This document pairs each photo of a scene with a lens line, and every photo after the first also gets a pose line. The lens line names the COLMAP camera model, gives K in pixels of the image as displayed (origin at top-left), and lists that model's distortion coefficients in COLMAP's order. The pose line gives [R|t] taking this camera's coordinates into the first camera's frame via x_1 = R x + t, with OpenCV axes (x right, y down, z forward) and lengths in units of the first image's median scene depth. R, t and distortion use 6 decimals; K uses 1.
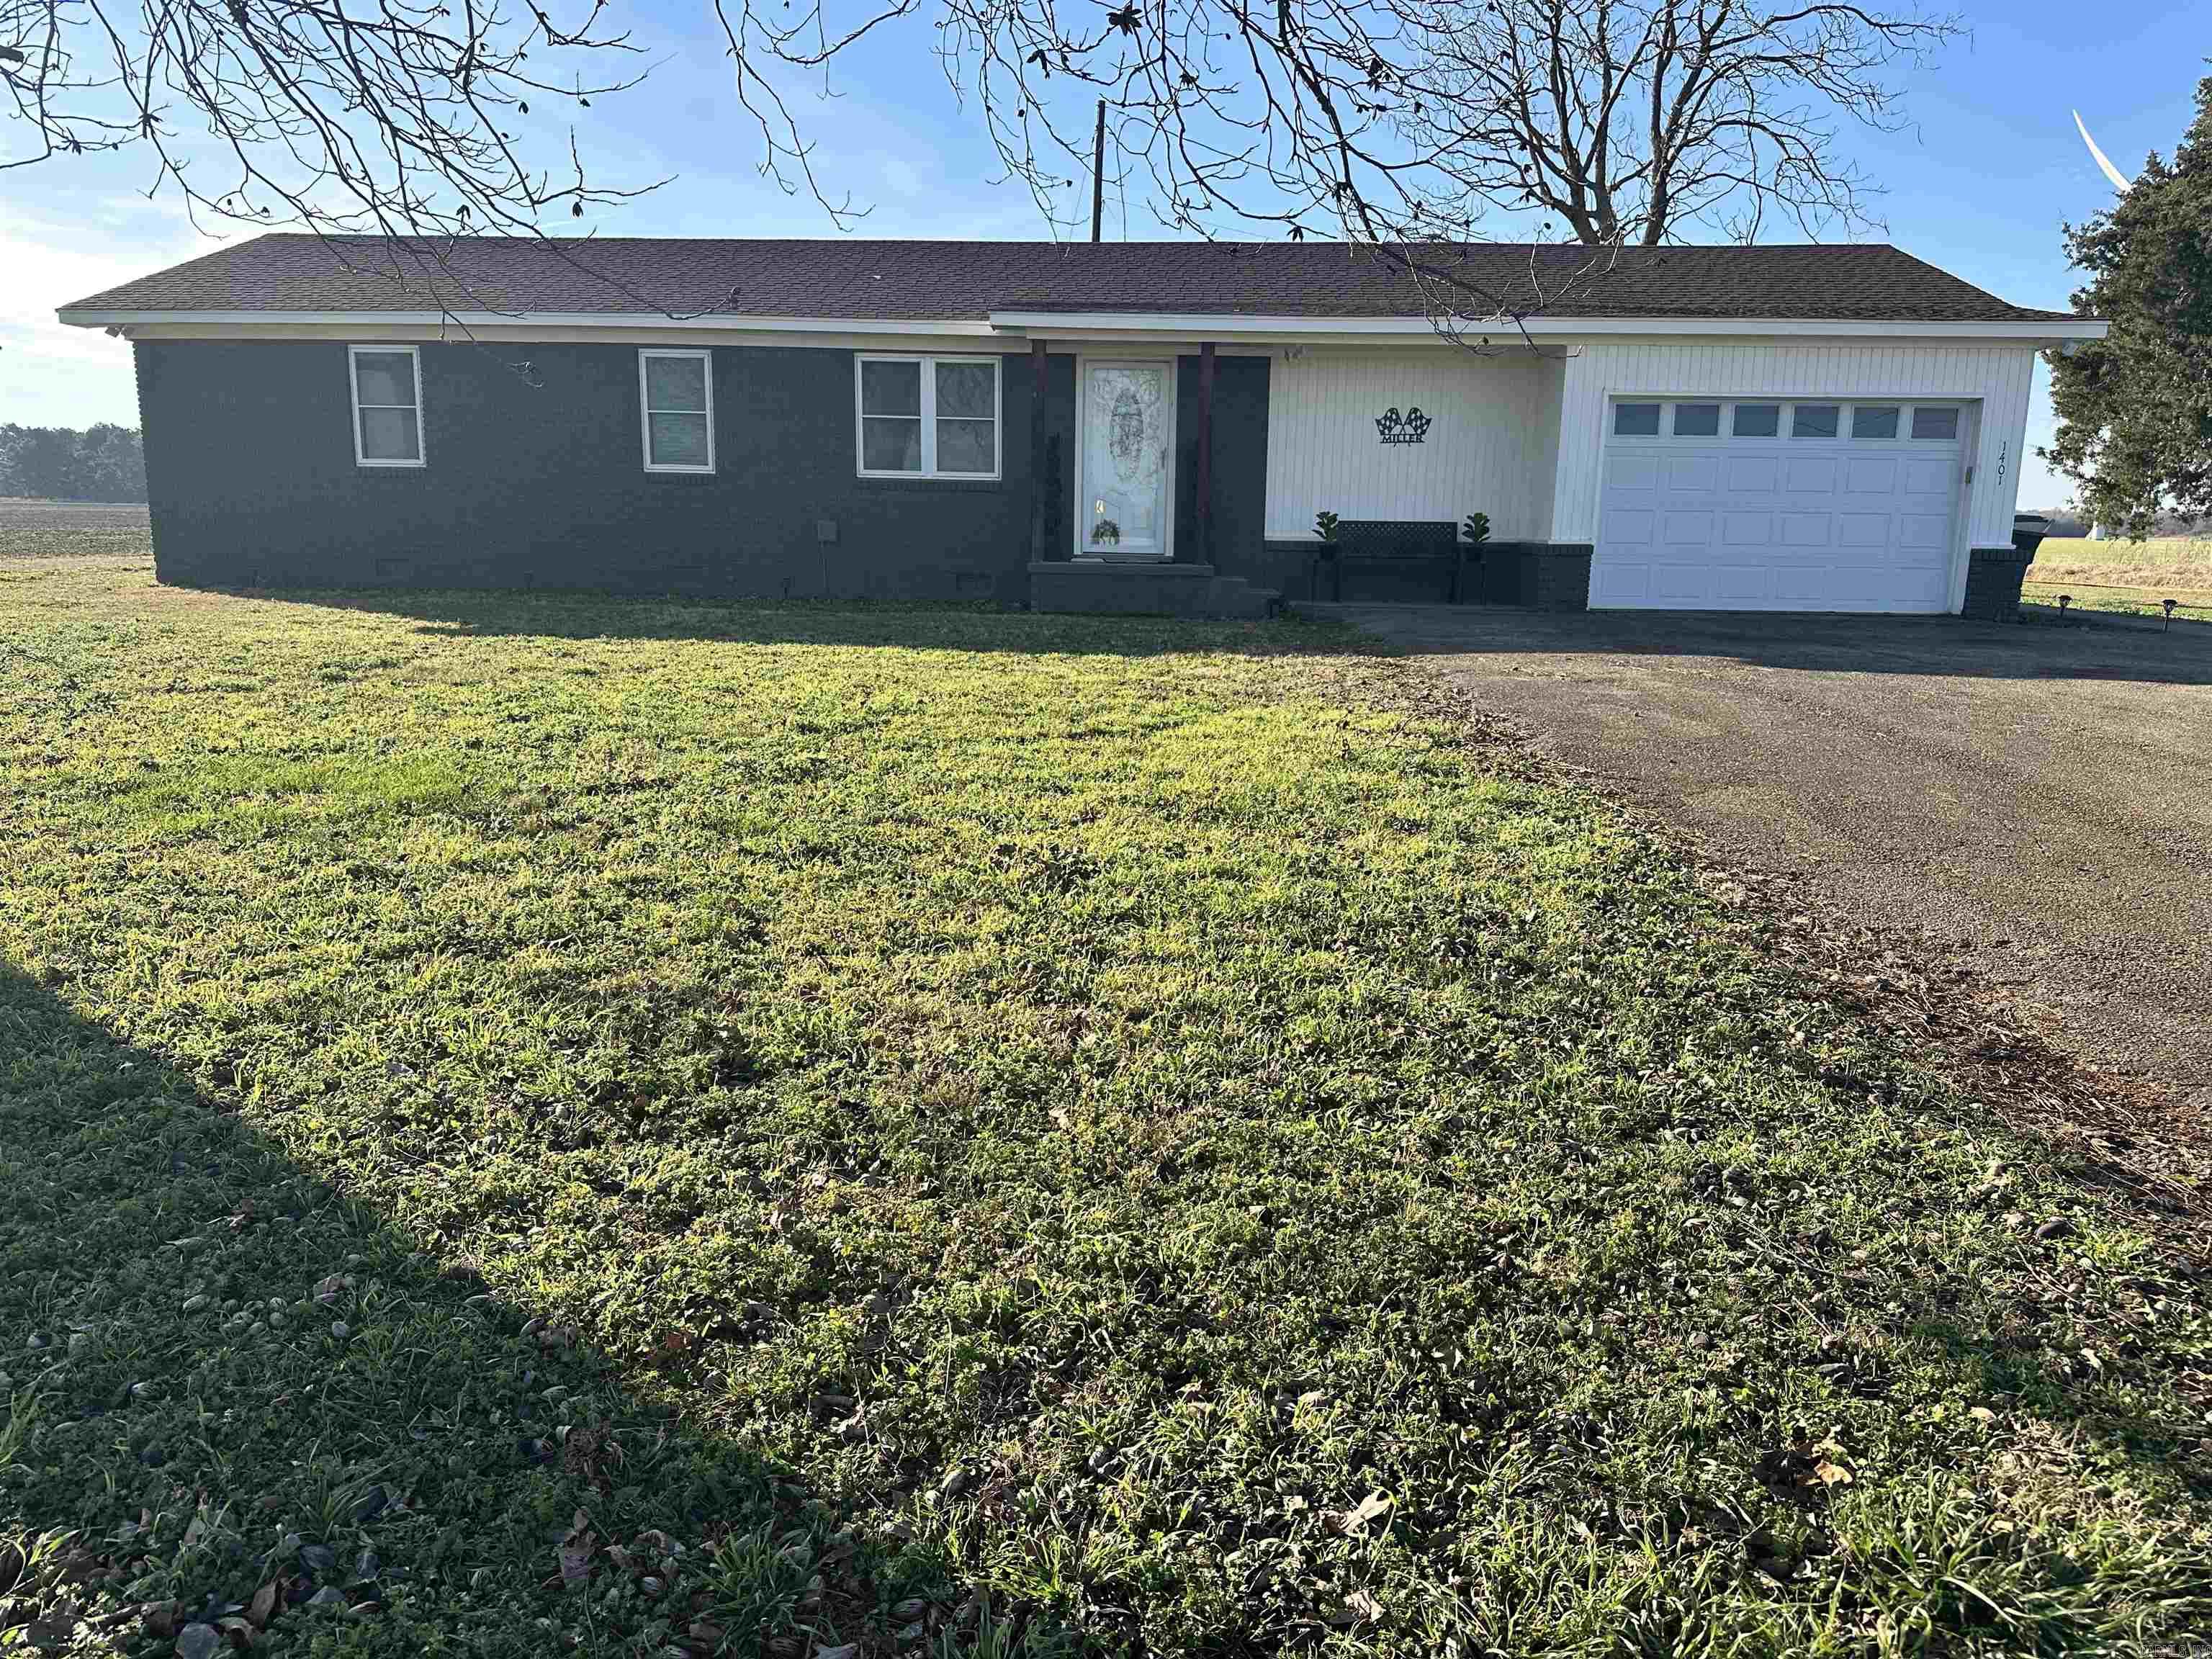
lens RADIAL K [[1536.4, 0, 1106.0], [0, 1536.4, 829.5], [0, 0, 1]] dist [0.127004, -0.207137]
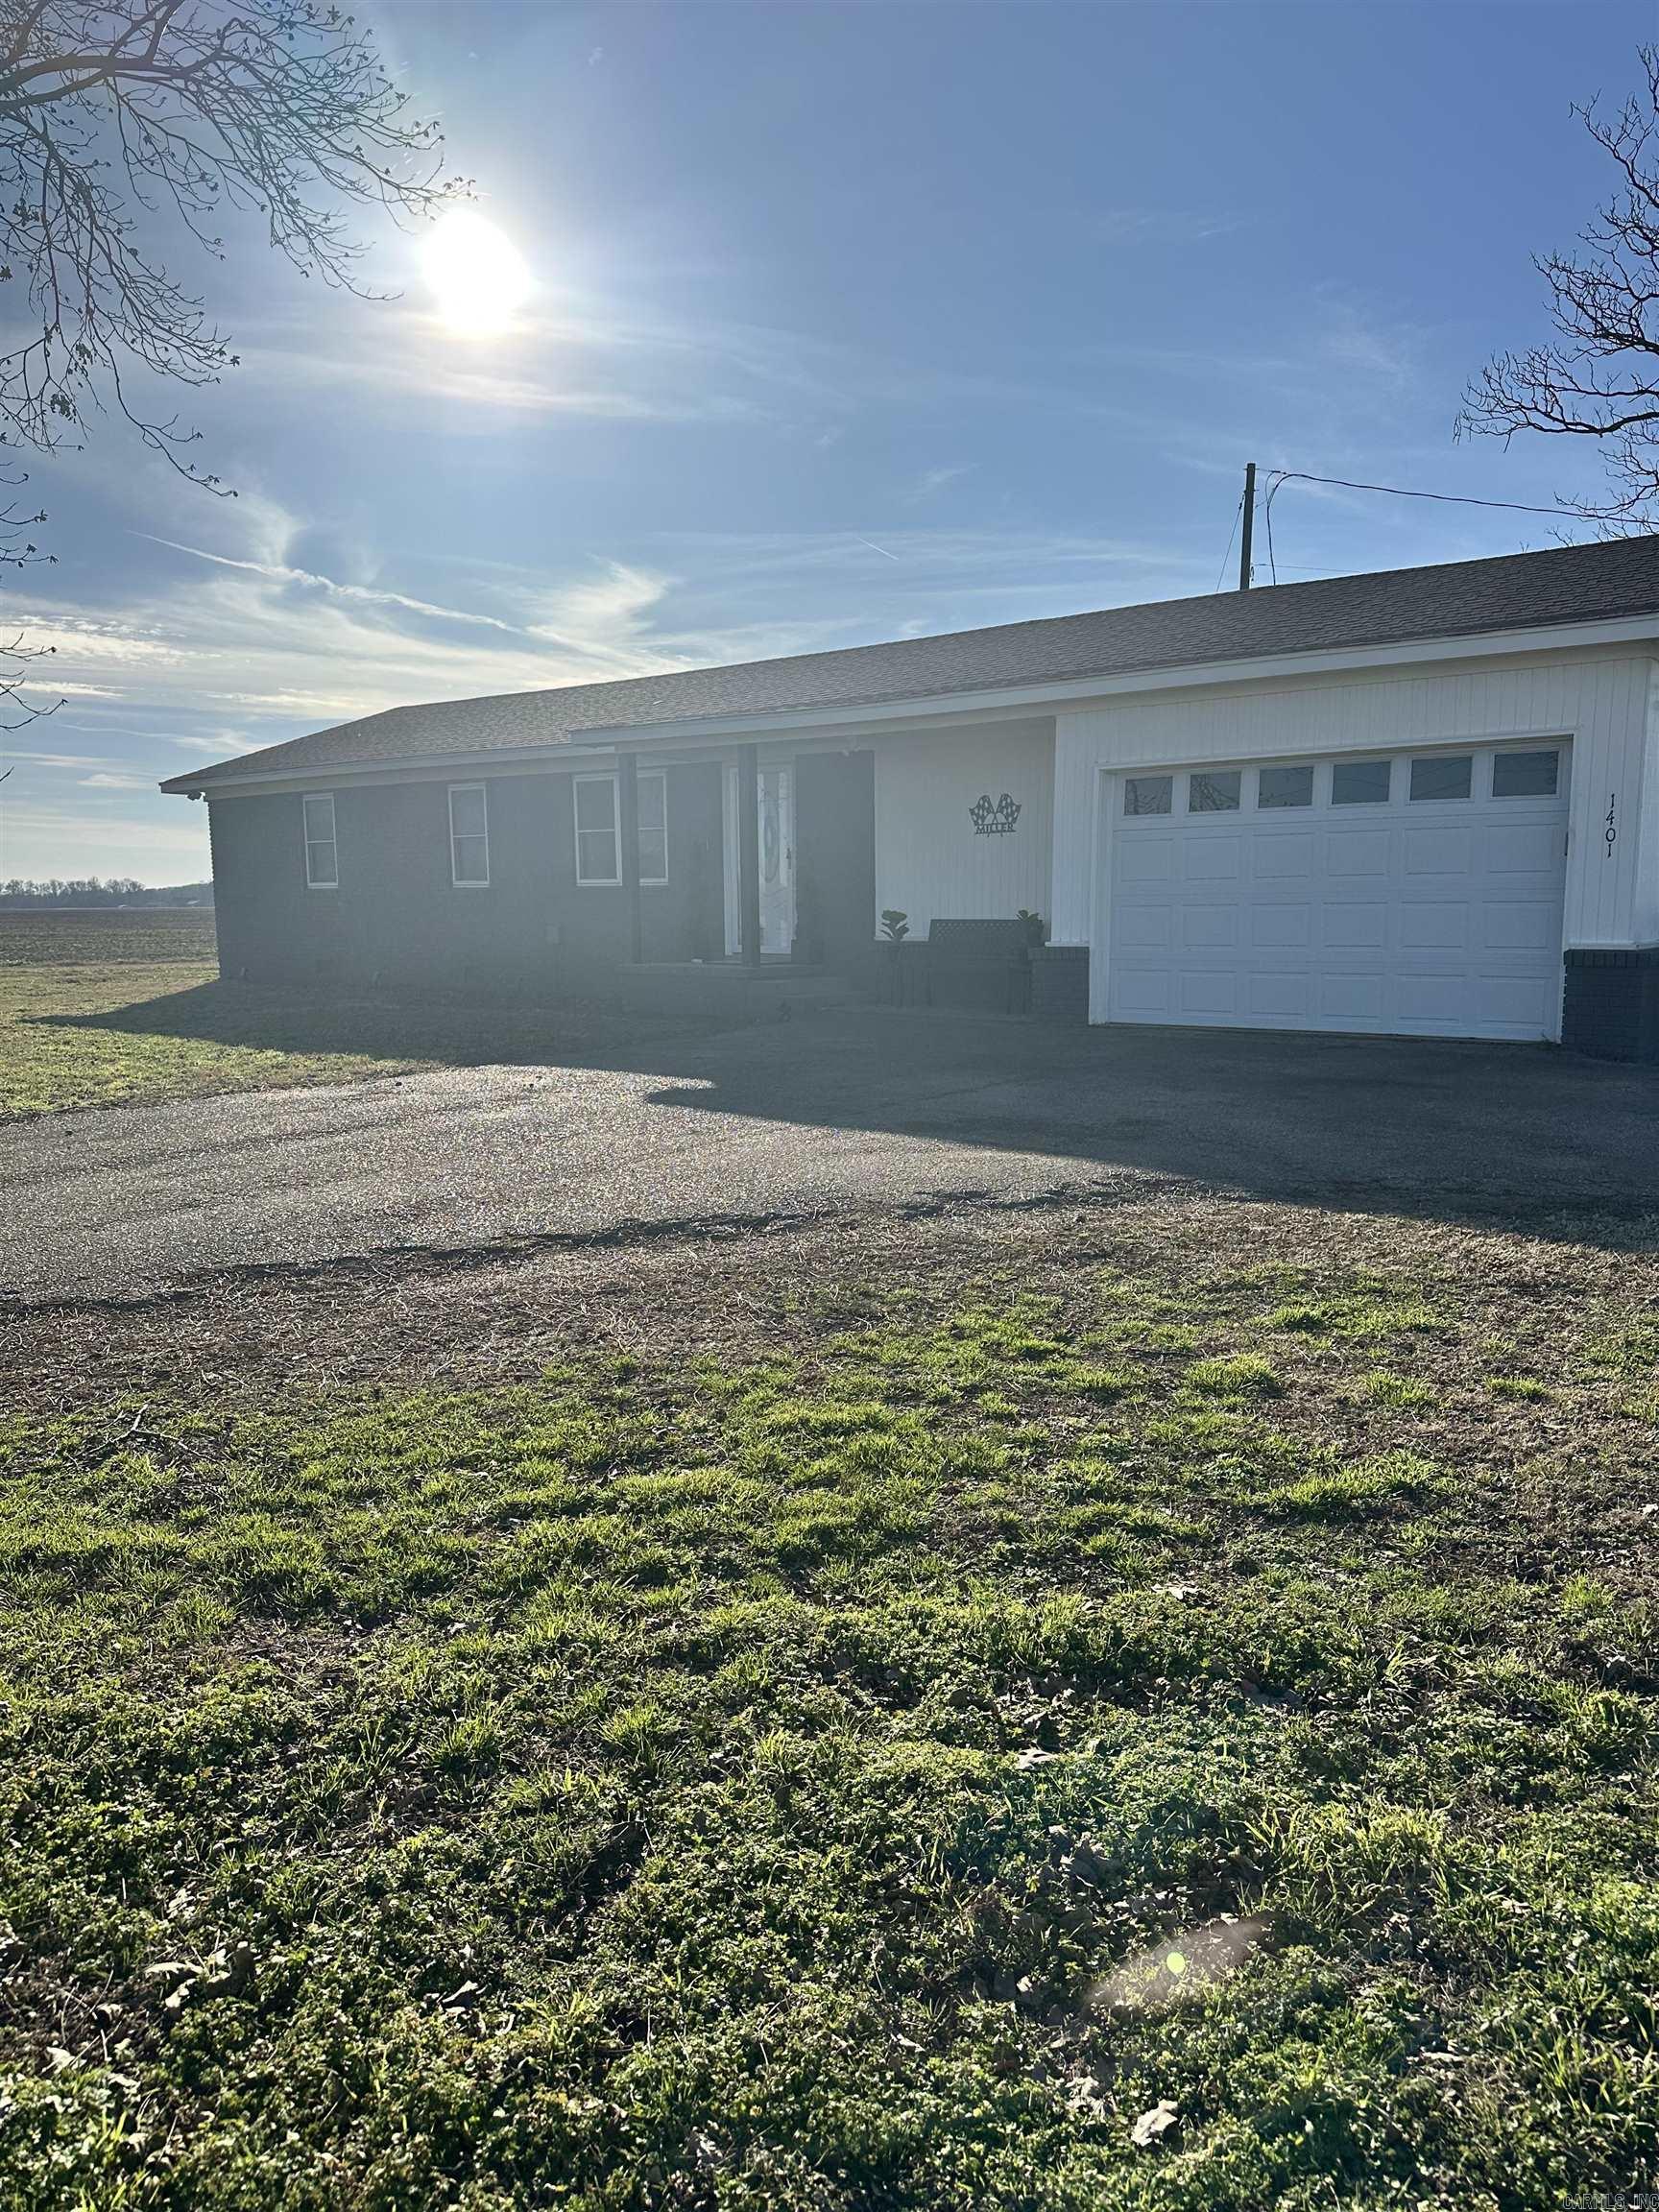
lens RADIAL K [[1536.4, 0, 829.5], [0, 1536.4, 1106.0], [0, 0, 1]] dist [0.127004, -0.207137]
pose [[0.787870, 0.058158, -0.613089, 0.714714], [-0.098865, 0.994563, -0.032705, -0.057085], [0.607854, 0.086381, 0.789336, 0.268060]]
